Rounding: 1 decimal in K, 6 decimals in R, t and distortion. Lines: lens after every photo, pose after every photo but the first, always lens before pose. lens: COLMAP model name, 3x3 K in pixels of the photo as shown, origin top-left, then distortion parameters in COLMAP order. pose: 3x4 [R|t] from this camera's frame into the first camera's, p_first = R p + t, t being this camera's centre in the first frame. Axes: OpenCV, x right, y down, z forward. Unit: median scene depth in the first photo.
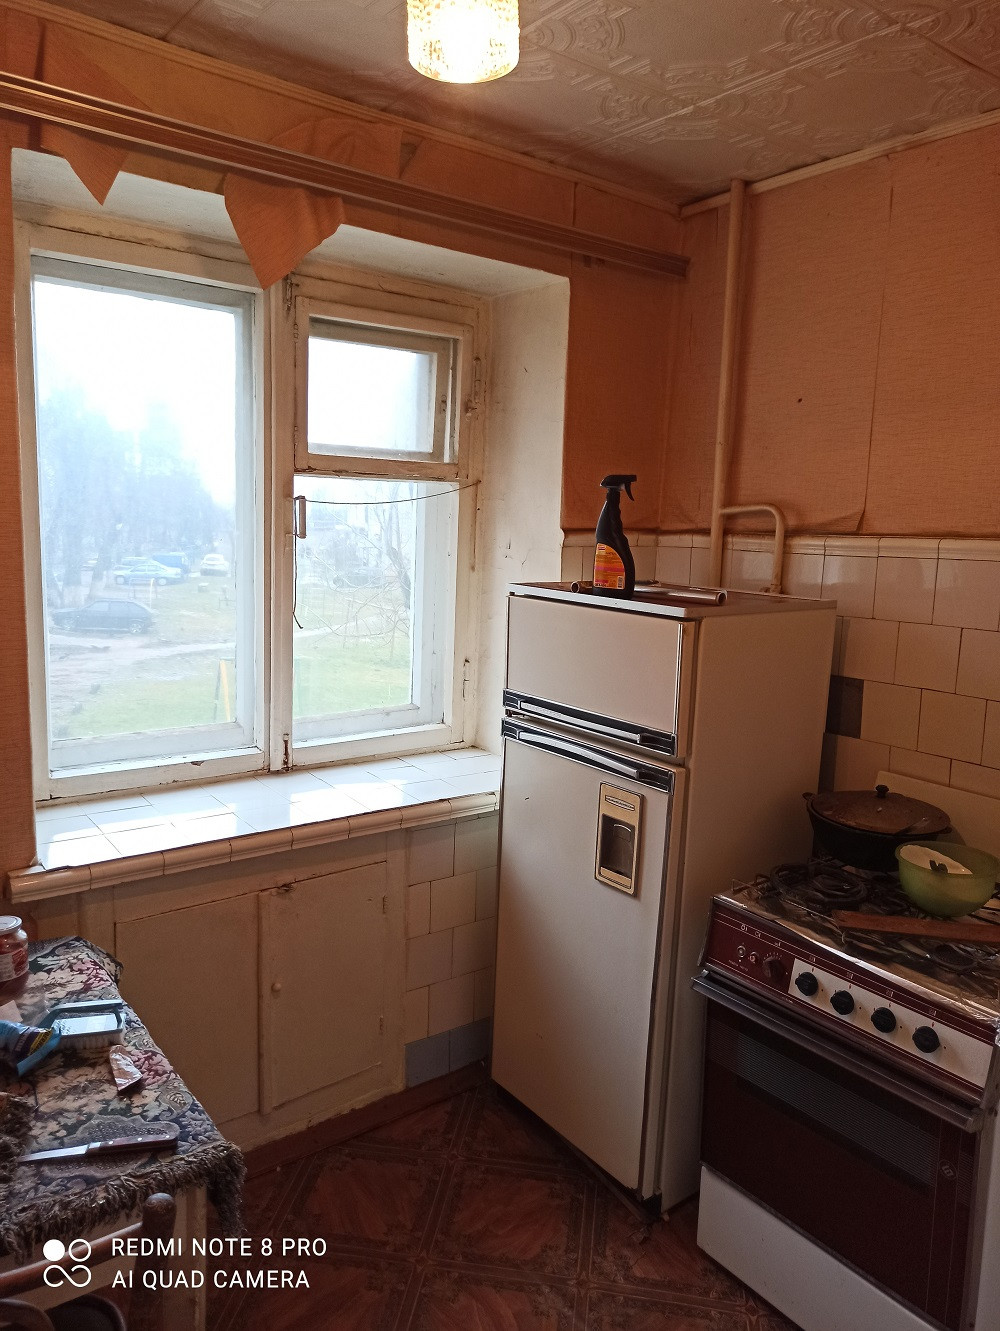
lens RADIAL K [[985.2, 0, 500.0], [0, 985.2, 665.5], [0, 0, 1]] dist [0.071140, -0.067366]
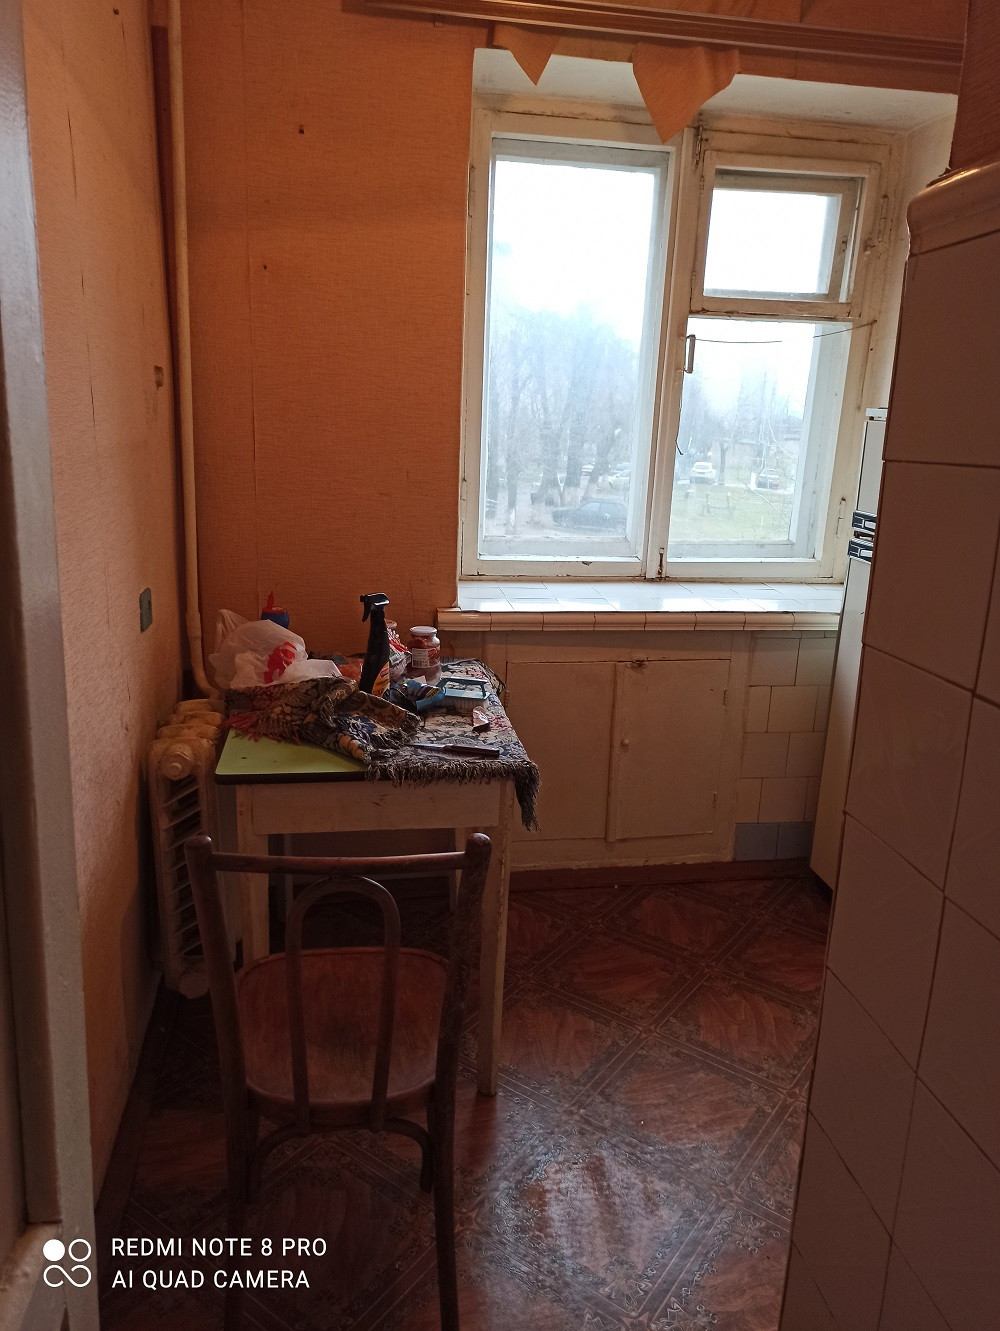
lens RADIAL K [[985.2, 0, 500.0], [0, 985.2, 665.5], [0, 0, 1]] dist [0.071140, -0.067366]
pose [[0.885451, 0.118652, -0.449331, 0.168571], [-0.079830, 0.991320, 0.104457, 0.108005], [0.457824, -0.056622, 0.887238, -0.145687]]
